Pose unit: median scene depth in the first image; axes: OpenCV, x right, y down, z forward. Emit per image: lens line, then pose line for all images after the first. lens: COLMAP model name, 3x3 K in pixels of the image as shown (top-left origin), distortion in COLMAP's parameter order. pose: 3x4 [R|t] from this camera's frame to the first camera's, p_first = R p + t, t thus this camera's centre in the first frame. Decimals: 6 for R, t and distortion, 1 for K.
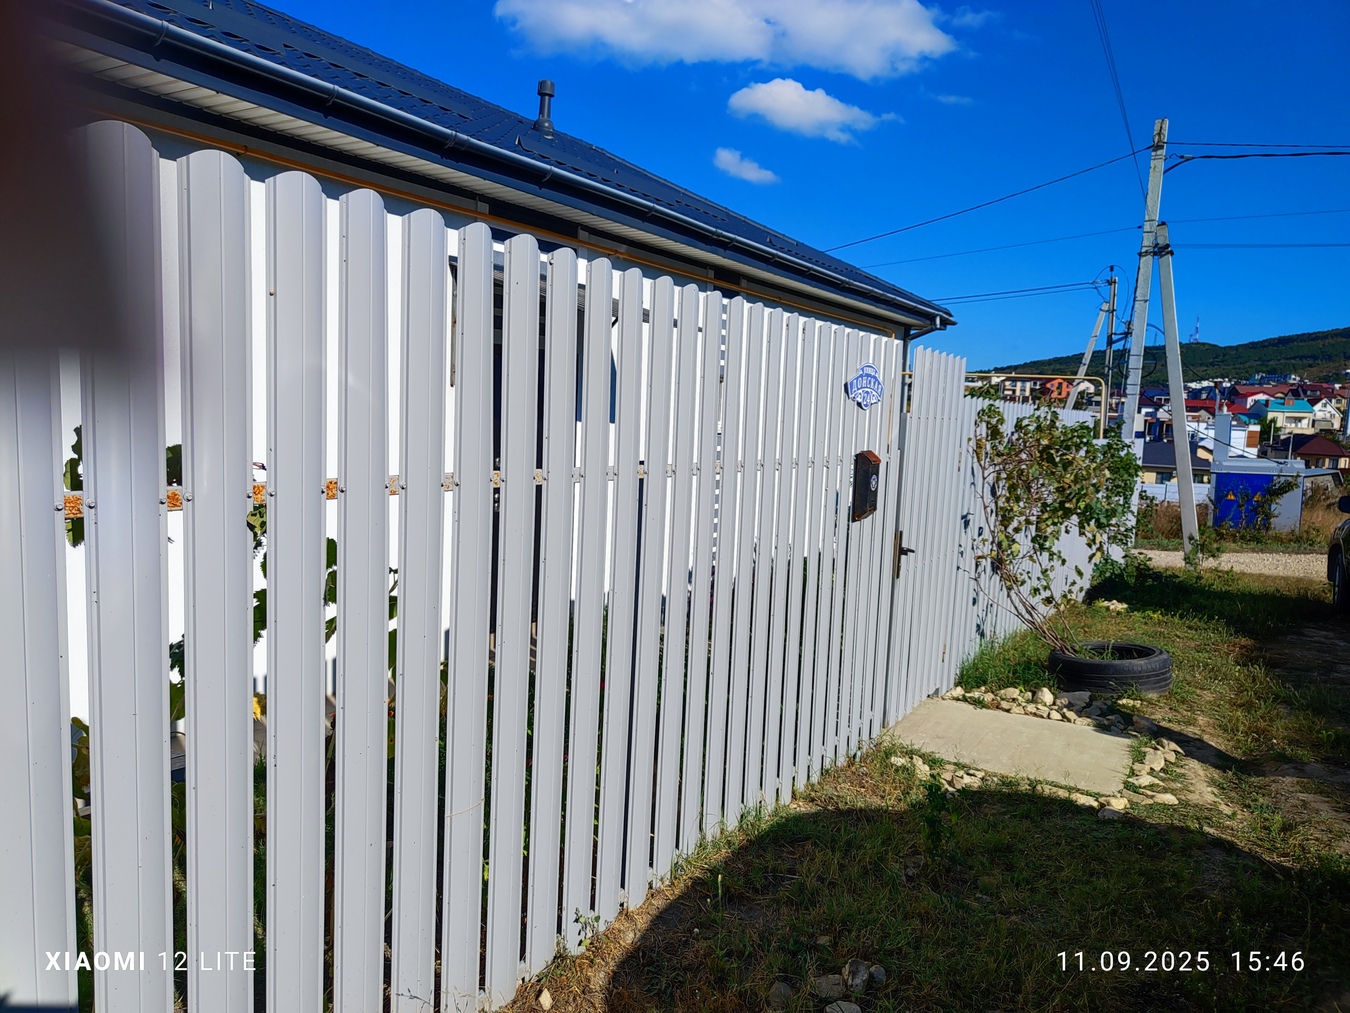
lens RADIAL K [[897.5, 0, 675.0], [0, 897.5, 506.5], [0, 0, 1]] dist [0.001922, 0.001214]
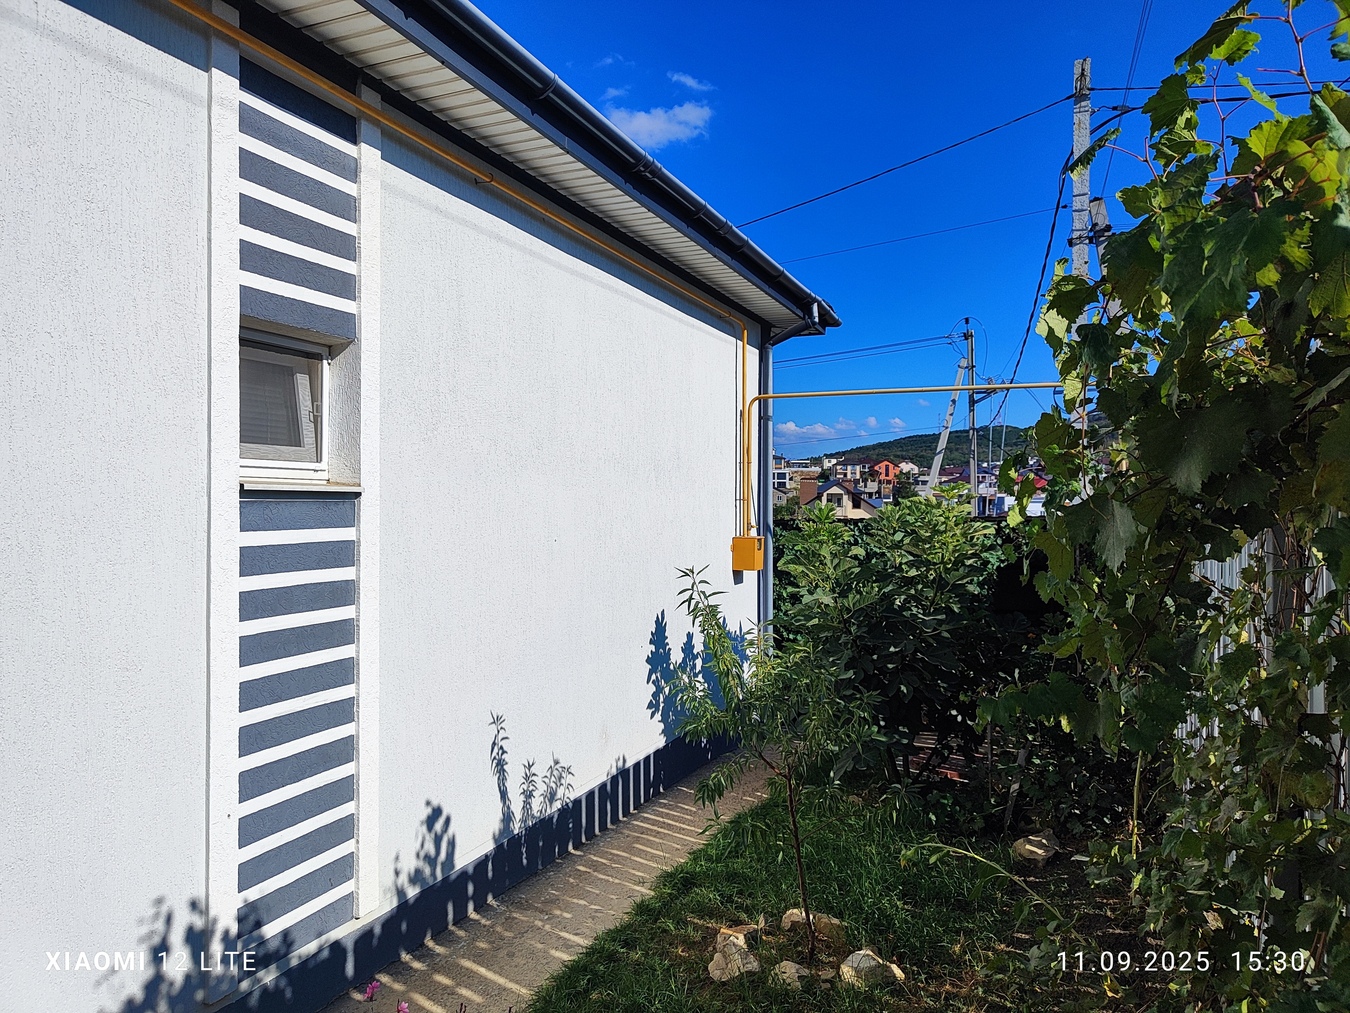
lens RADIAL K [[897.5, 0, 675.0], [0, 897.5, 506.5], [0, 0, 1]] dist [0.001922, 0.001214]
pose [[0.984552, -0.039095, 0.170673, 0.040229], [0.056382, 0.993623, -0.097647, -0.010371], [-0.165767, 0.105762, 0.980477, 0.190990]]
